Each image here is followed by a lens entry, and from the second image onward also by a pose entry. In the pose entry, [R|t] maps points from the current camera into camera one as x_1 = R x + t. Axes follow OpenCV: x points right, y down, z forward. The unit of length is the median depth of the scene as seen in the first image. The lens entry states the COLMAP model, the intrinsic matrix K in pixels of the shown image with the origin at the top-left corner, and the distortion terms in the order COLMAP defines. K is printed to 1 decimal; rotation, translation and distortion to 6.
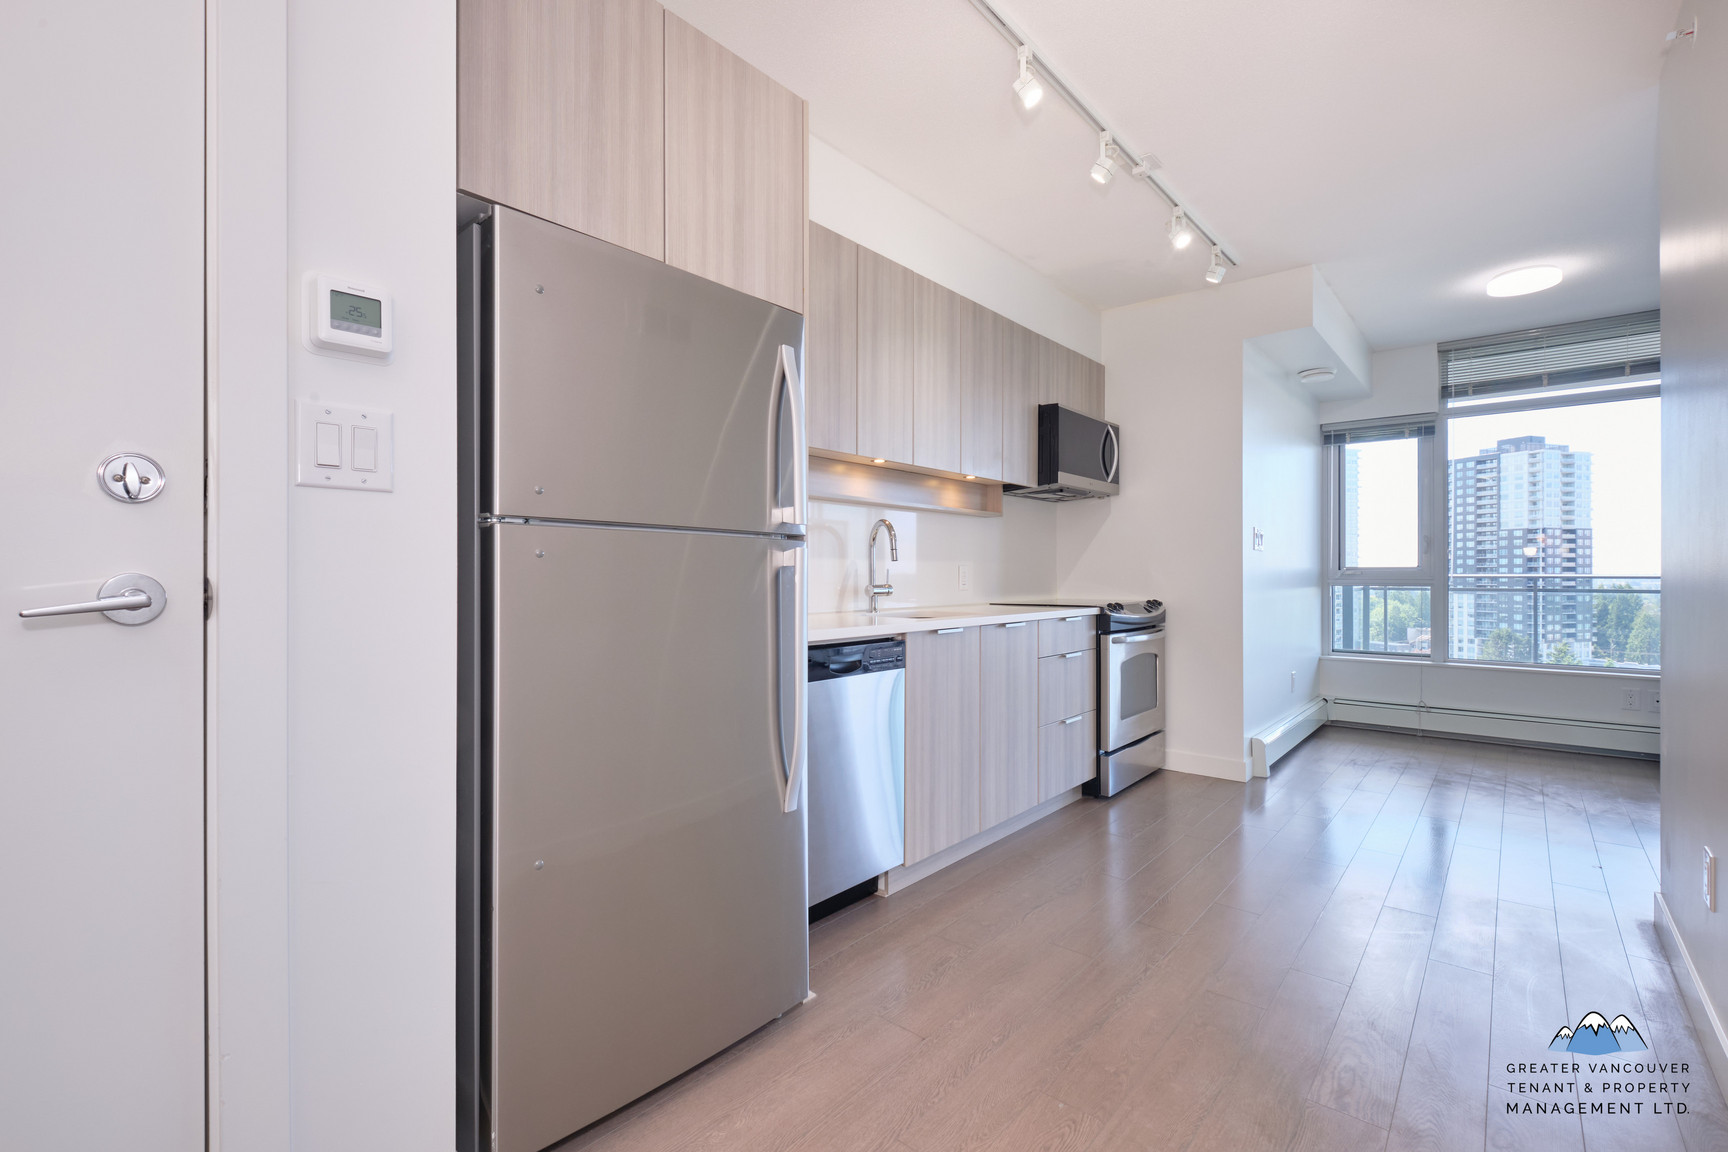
lens RADIAL K [[765.0, 0, 854.3], [0, 765.0, 573.3], [0, 0, 1]] dist [0.000283, -0.001902]
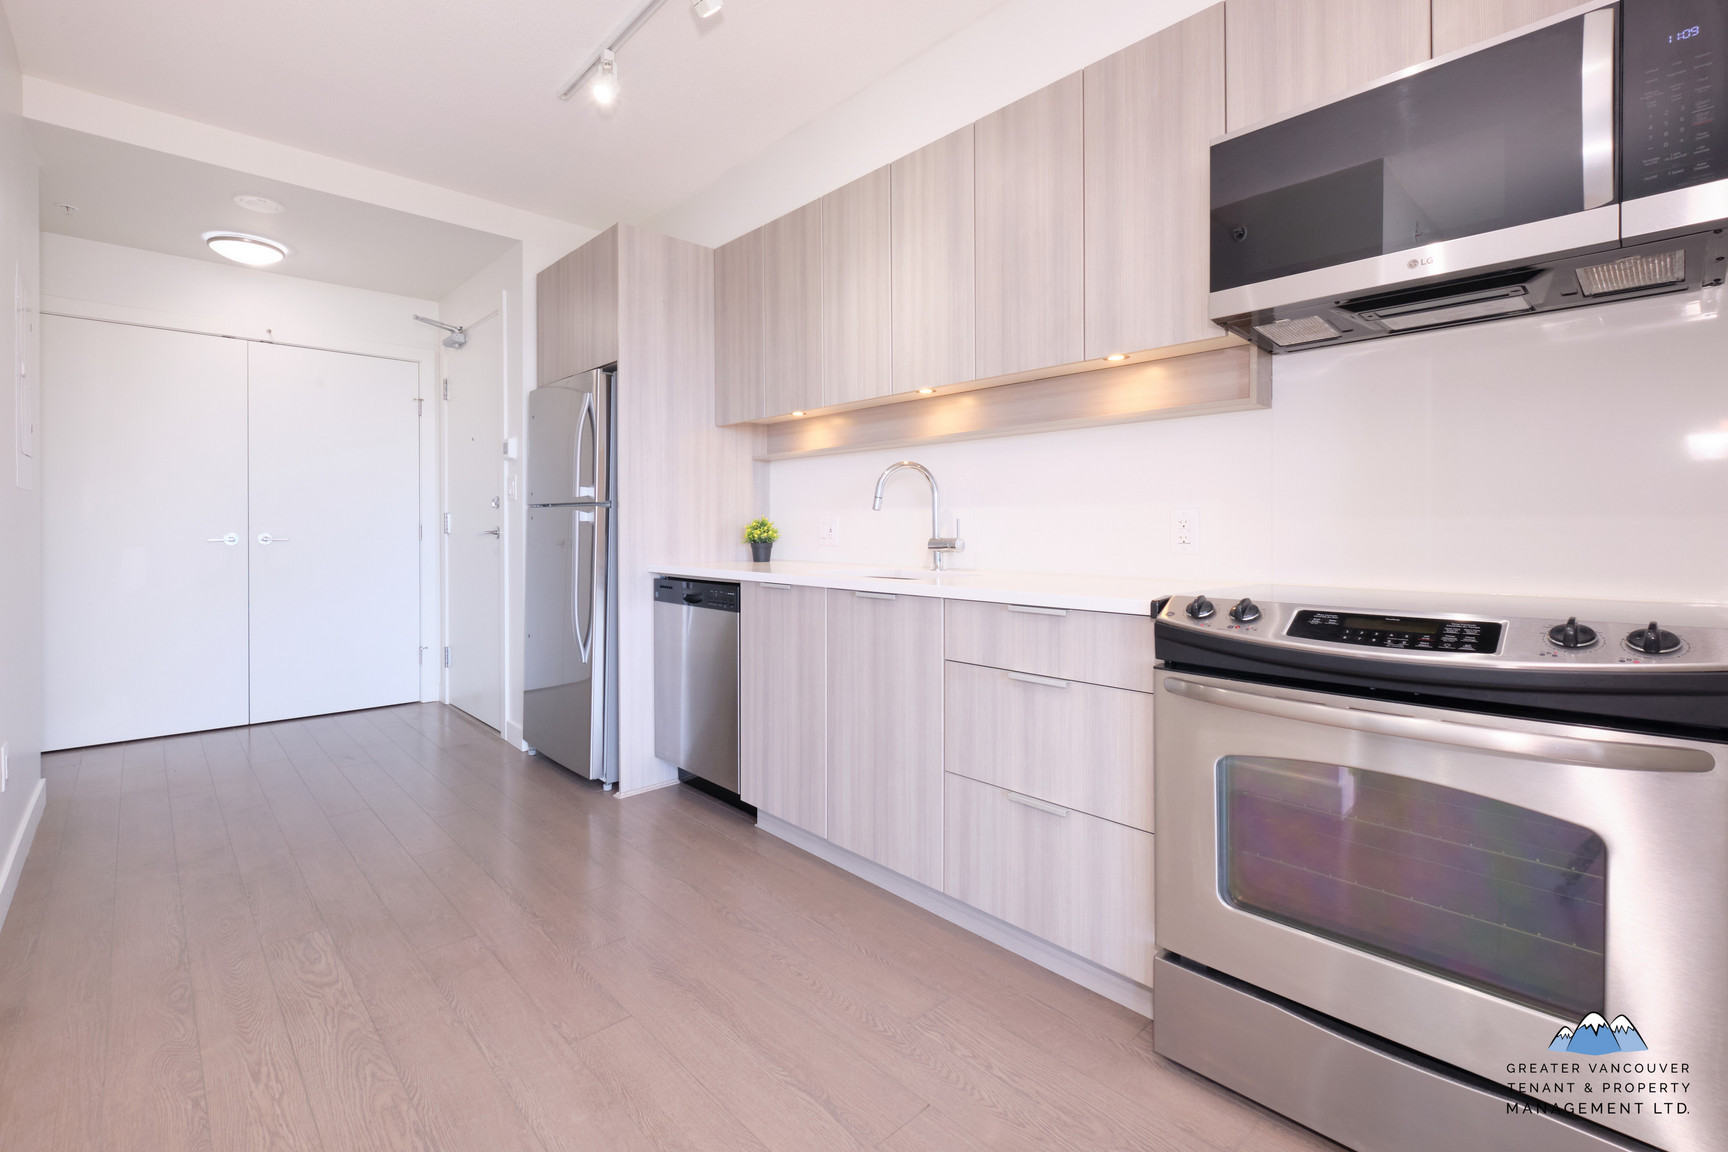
lens RADIAL K [[765.0, 0, 830.0], [0, 765.0, 524.1], [0, 0, 1]] dist [0.000283, -0.001902]
pose [[-0.121578, -0.002997, -0.992577, 1.022605], [0.006136, 0.999974, -0.003771, 0.004082], [0.992563, -0.006549, -0.121556, 1.154021]]
